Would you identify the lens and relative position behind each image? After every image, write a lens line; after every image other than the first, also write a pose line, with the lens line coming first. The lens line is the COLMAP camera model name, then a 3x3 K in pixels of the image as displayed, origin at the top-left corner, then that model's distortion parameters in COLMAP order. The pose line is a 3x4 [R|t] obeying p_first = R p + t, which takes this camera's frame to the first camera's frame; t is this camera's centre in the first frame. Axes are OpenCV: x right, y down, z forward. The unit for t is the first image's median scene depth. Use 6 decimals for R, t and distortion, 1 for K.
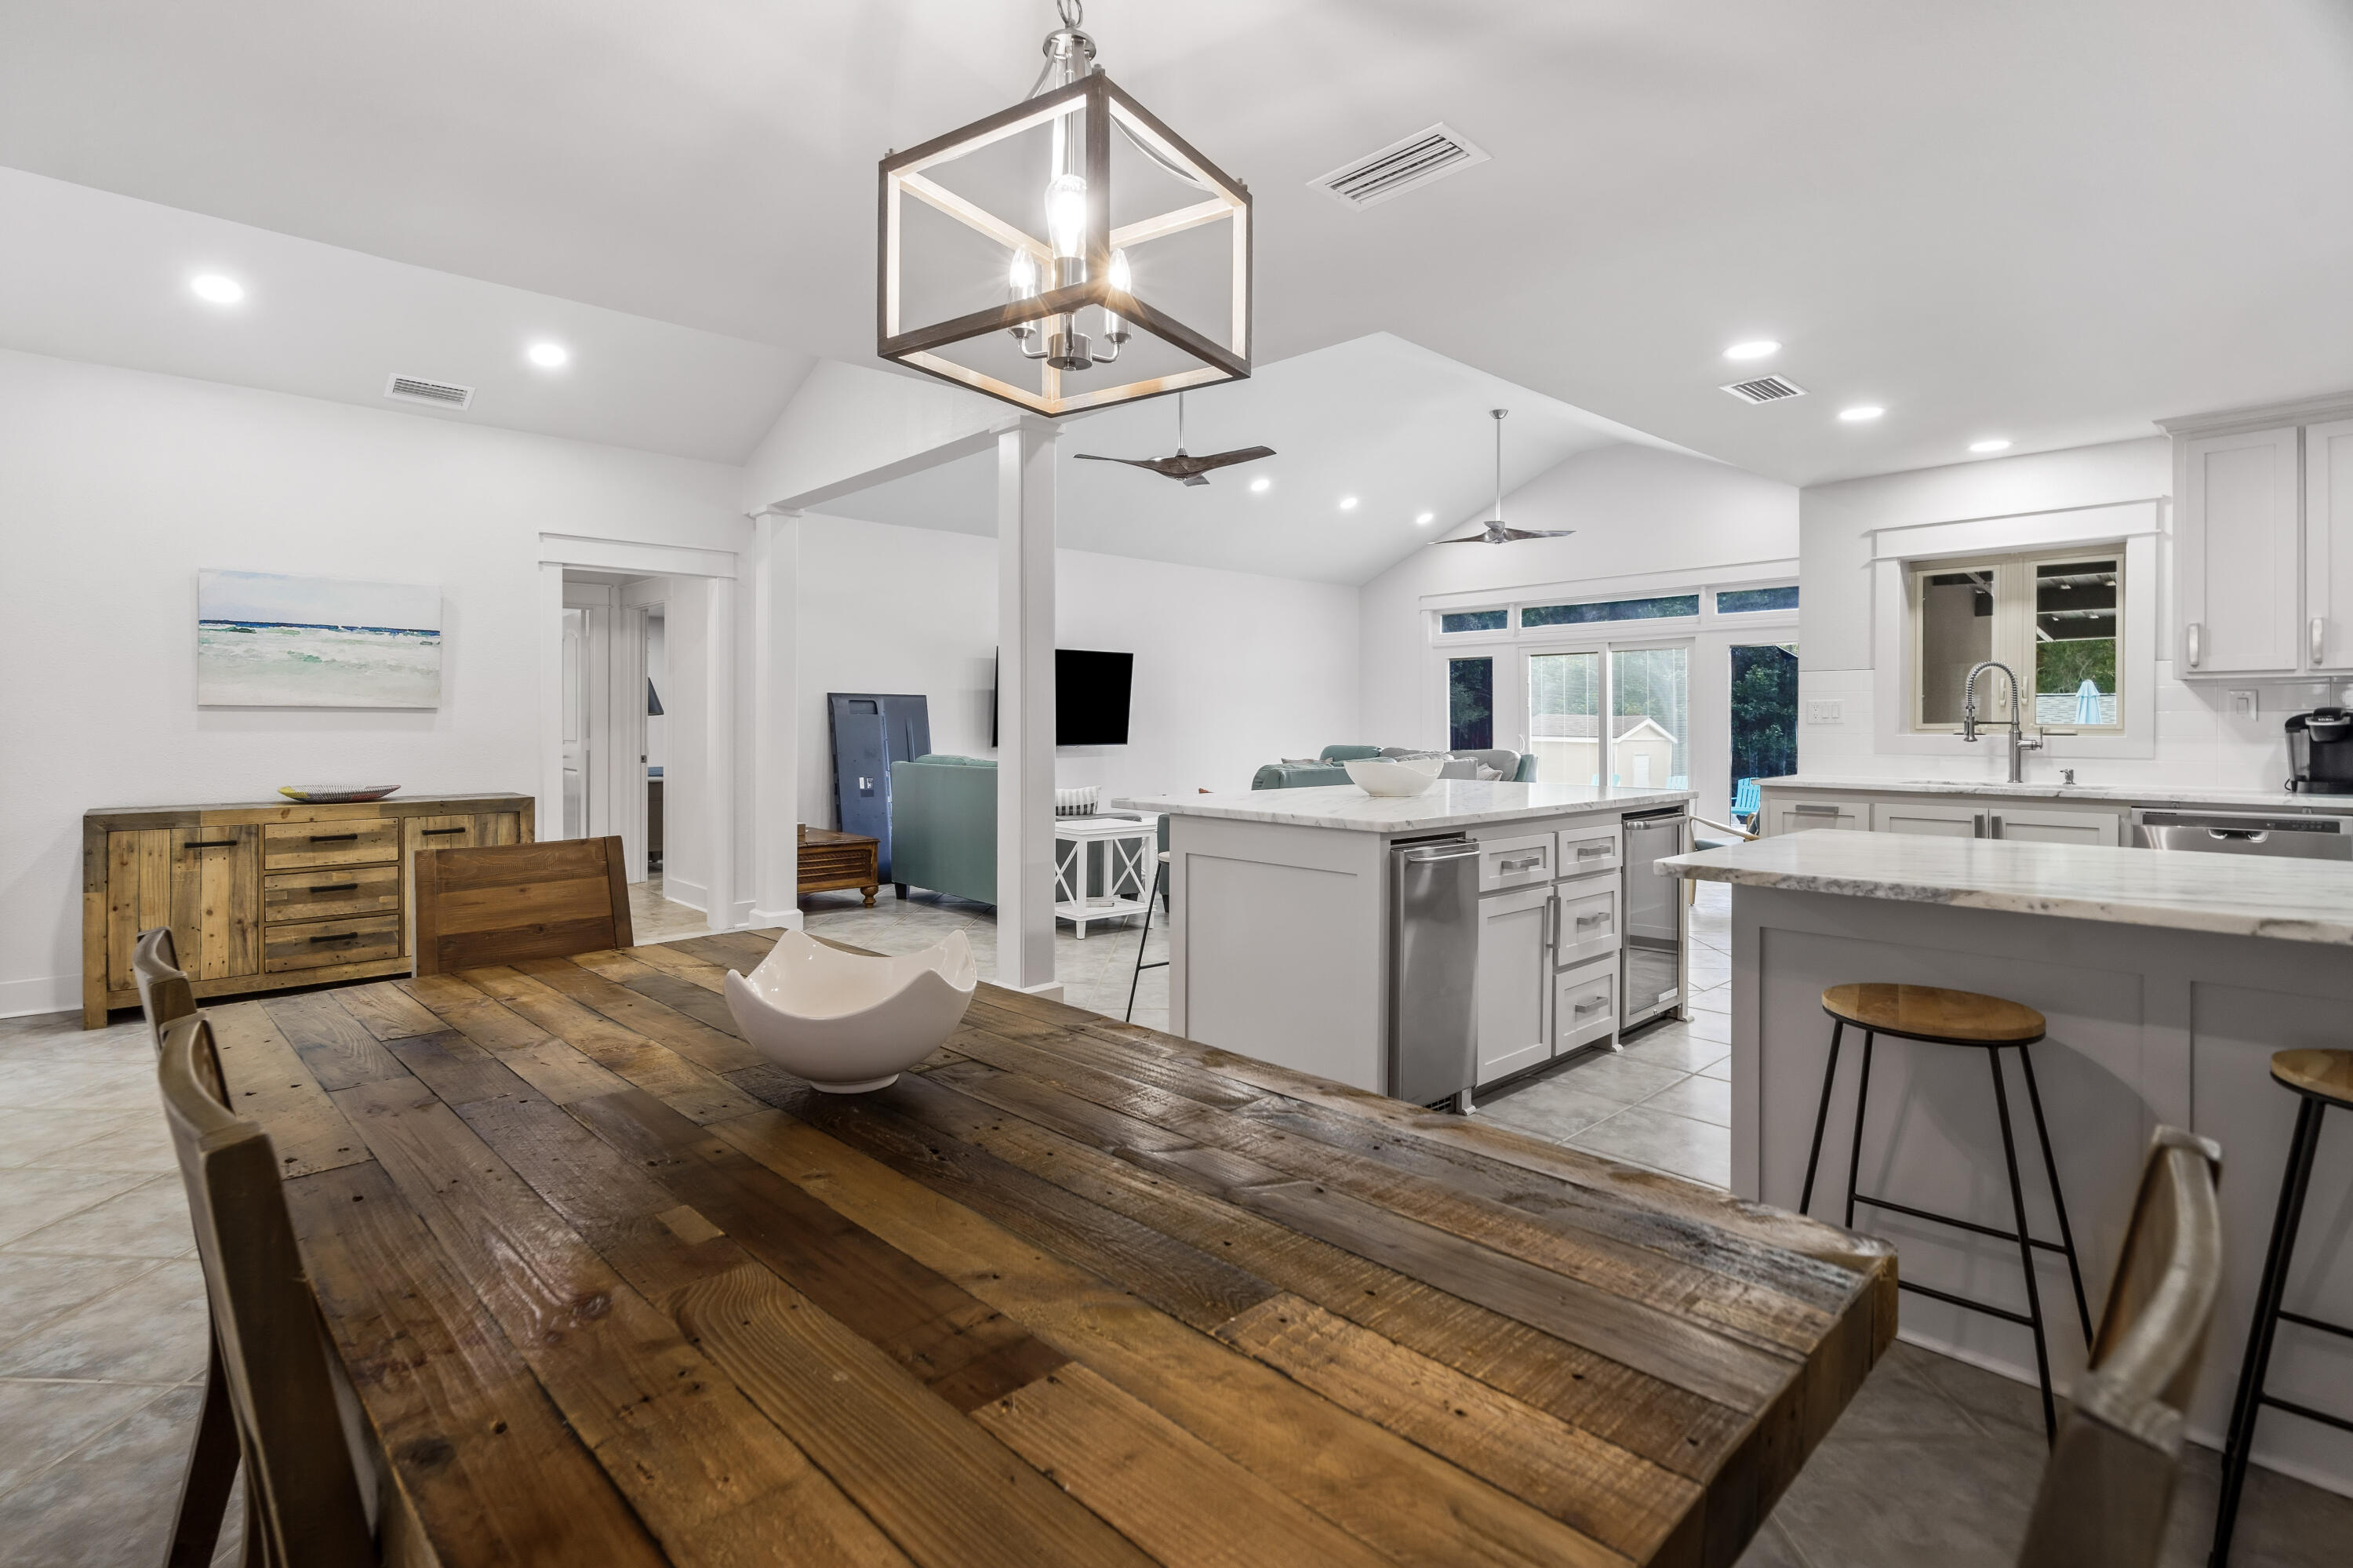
lens RADIAL K [[1126.5, 0, 1156.0], [0, 1126.5, 723.7], [0, 0, 1]] dist [0.000418, -0.000271]
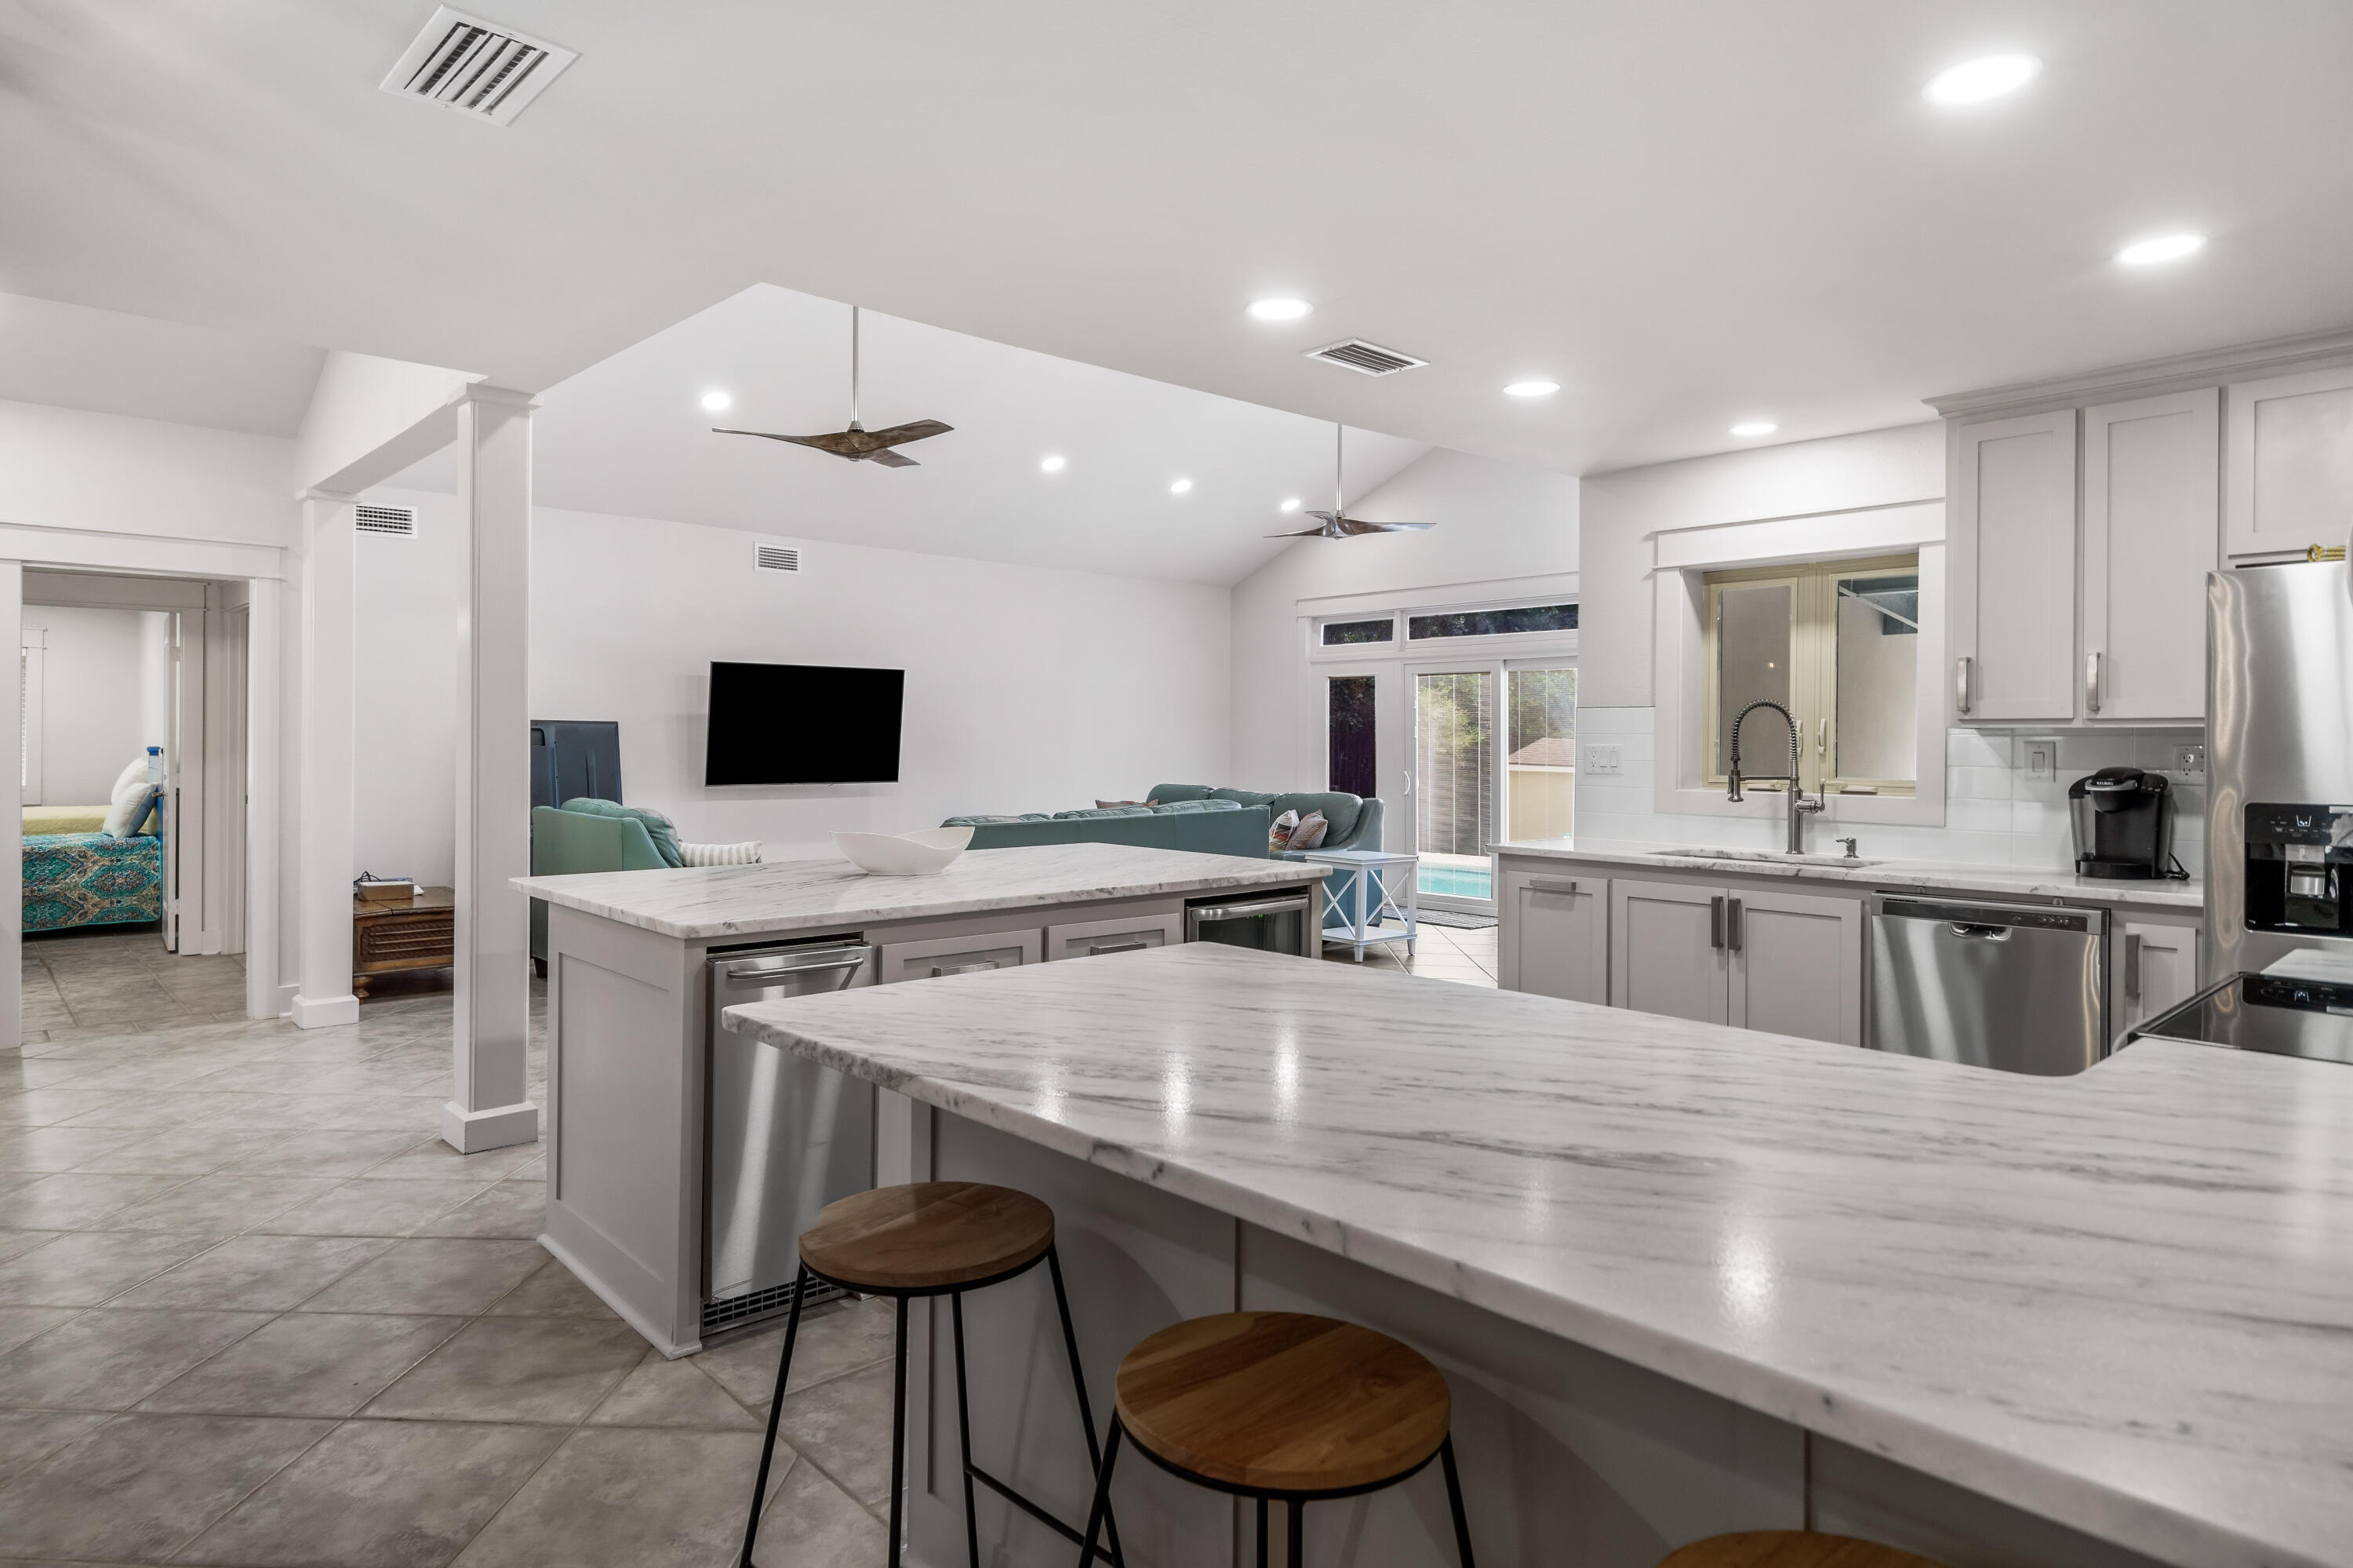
lens RADIAL K [[1357.4, 0, 1174.5], [0, 1357.4, 732.1], [0, 0, 1]] dist [0.004913, -0.000616]
pose [[0.999963, 0.006951, 0.005107, 0.294532], [-0.006915, 0.999952, -0.006947, -0.021577], [-0.005155, 0.006911, 0.999963, 0.043410]]
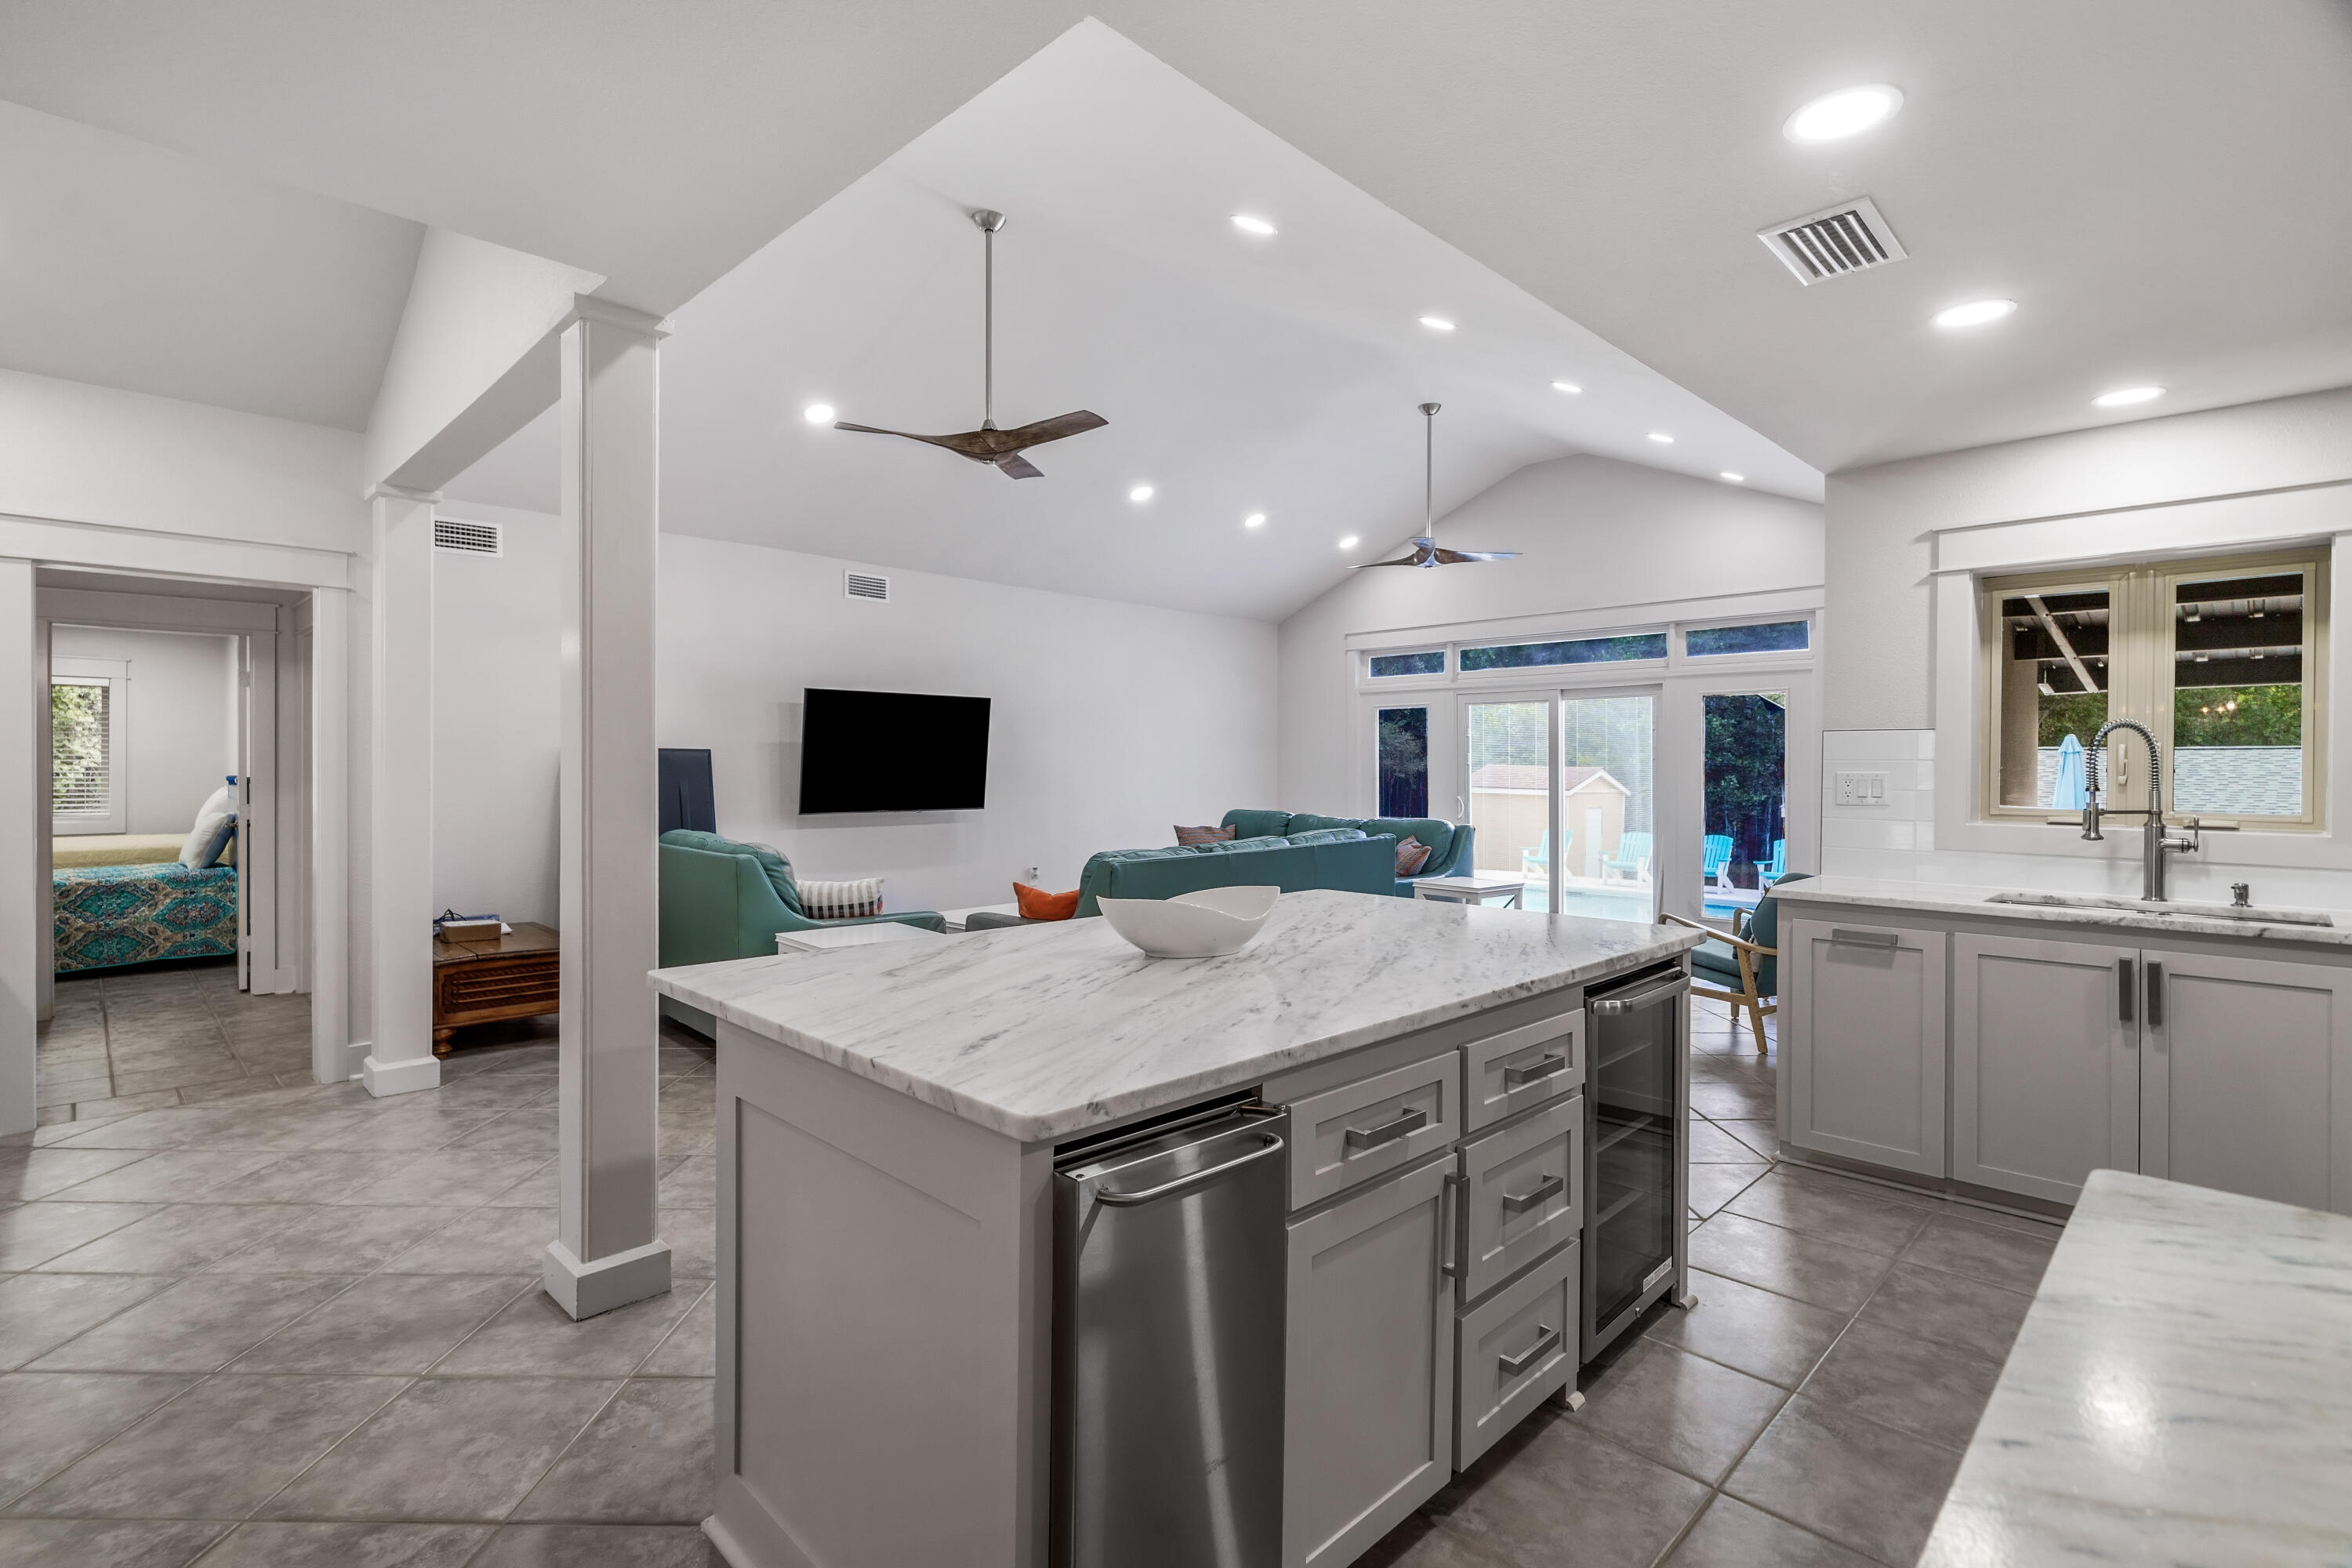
lens RADIAL K [[1106.2, 0, 1164.5], [0, 1106.2, 765.7], [0, 0, 1]] dist [-0.000051, -0.000382]
pose [[0.999239, 0.005064, 0.038685, 0.132056], [-0.005011, 0.999986, -0.001446, -0.022383], [-0.038692, 0.001251, 0.999250, 0.331006]]
